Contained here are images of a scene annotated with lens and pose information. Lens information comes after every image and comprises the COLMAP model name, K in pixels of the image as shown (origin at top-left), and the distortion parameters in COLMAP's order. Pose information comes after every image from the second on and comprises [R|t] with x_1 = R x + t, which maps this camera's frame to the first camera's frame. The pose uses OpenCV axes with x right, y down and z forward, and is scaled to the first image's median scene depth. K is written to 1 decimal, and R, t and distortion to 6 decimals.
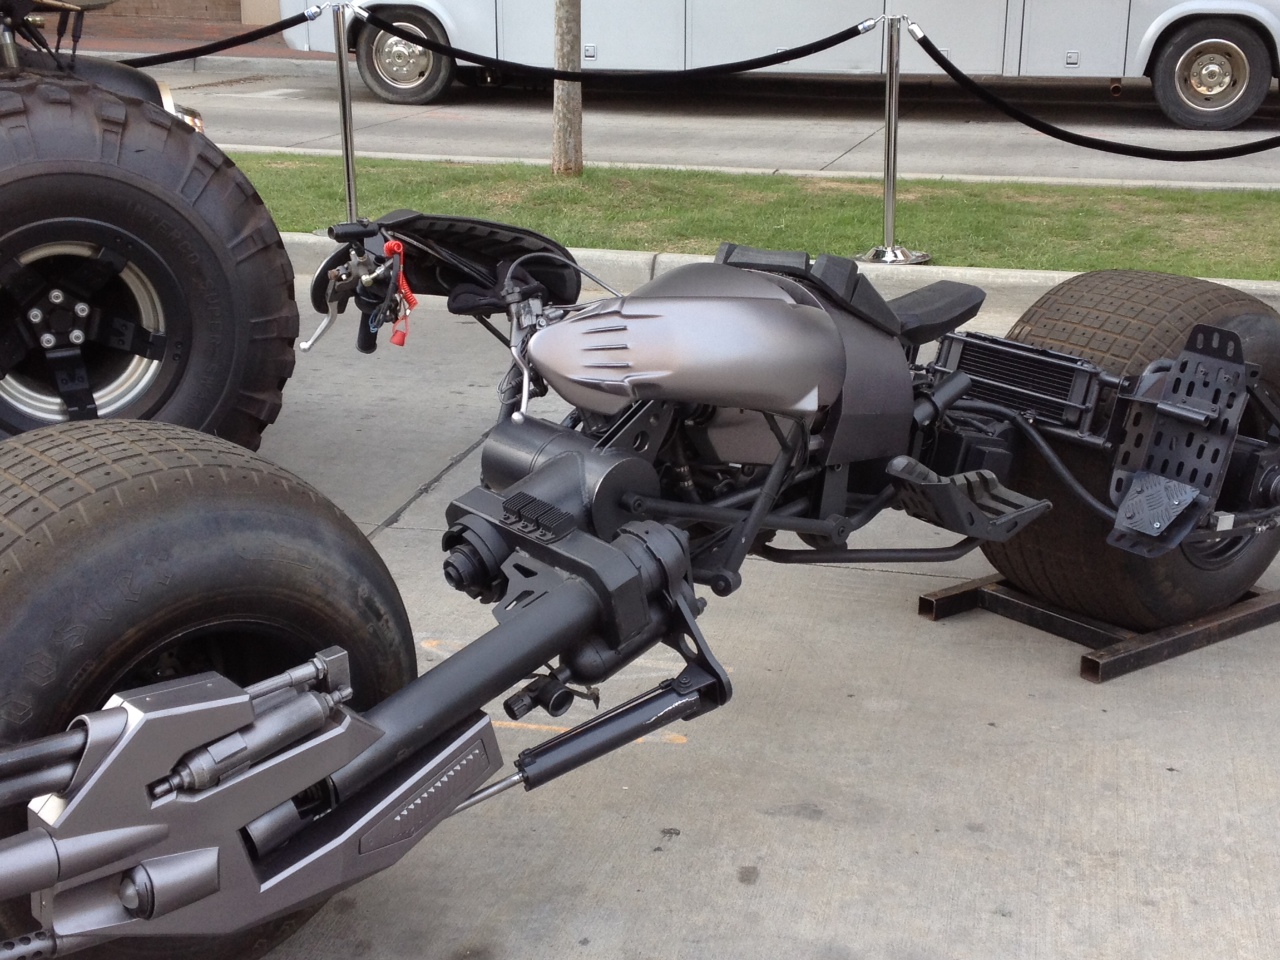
lens RADIAL K [[1915.6, 0, 630.2], [0, 1915.6, 452.3], [0, 0, 1]] dist [0.175538, -0.117440]
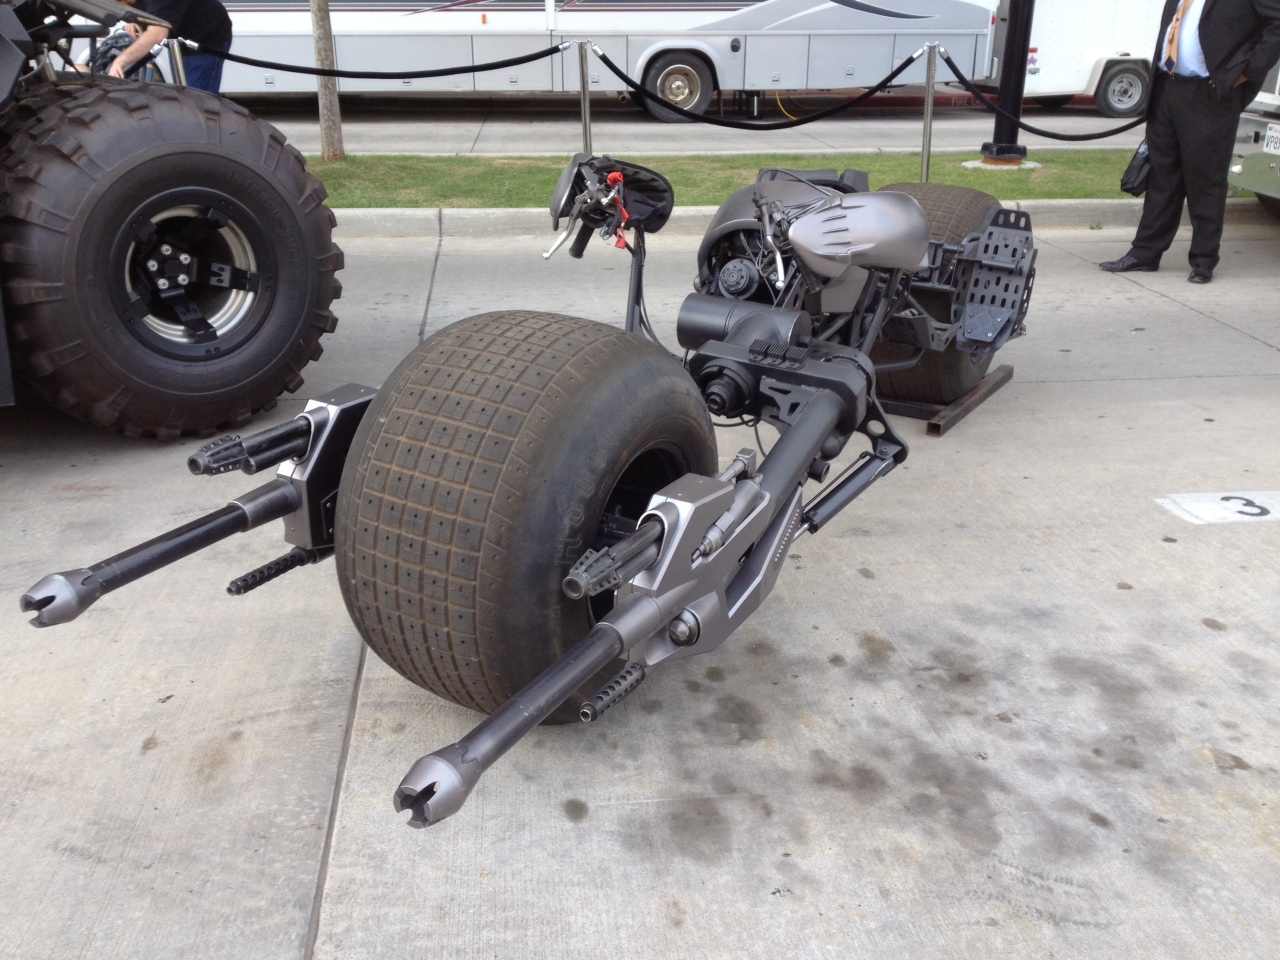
lens RADIAL K [[1196.2, 0, 666.8], [0, 1196.2, 475.3], [0, 0, 1]] dist [0.157823, -0.320066]
pose [[0.941537, -0.129539, 0.311011, -0.309634], [0.095309, 0.987831, 0.122907, 0.003168], [-0.323147, -0.086079, 0.942426, 0.108966]]
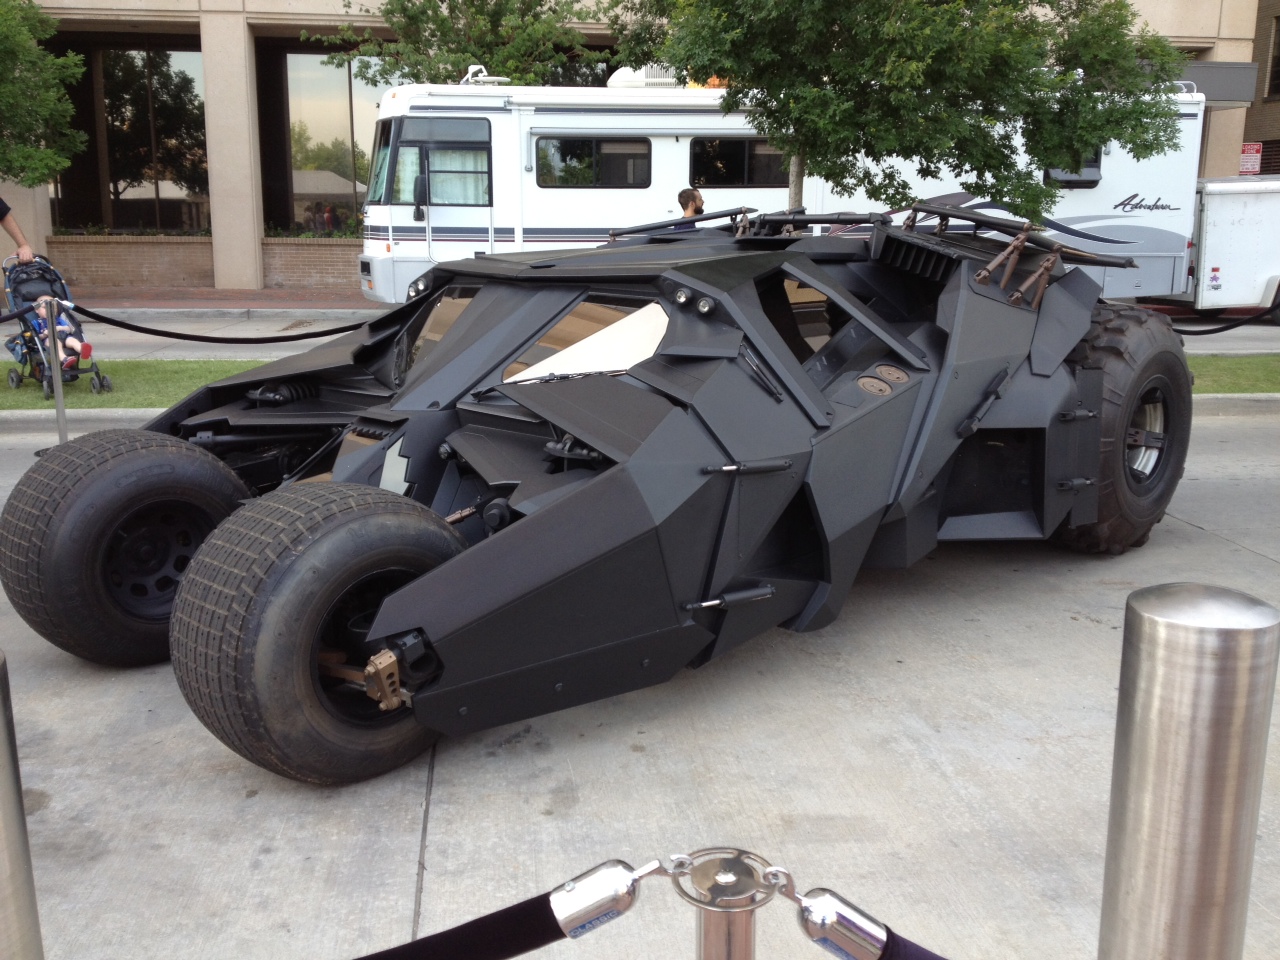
lens RADIAL K [[1179.8, 0, 633.7], [0, 1179.8, 479.8], [0, 0, 1]] dist [0.144814, -0.275492]
pose [[0.934279, -0.081887, 0.347013, -2.023272], [0.099734, 0.994438, -0.033856, -0.061150], [-0.342310, 0.066240, 0.937249, 0.152342]]
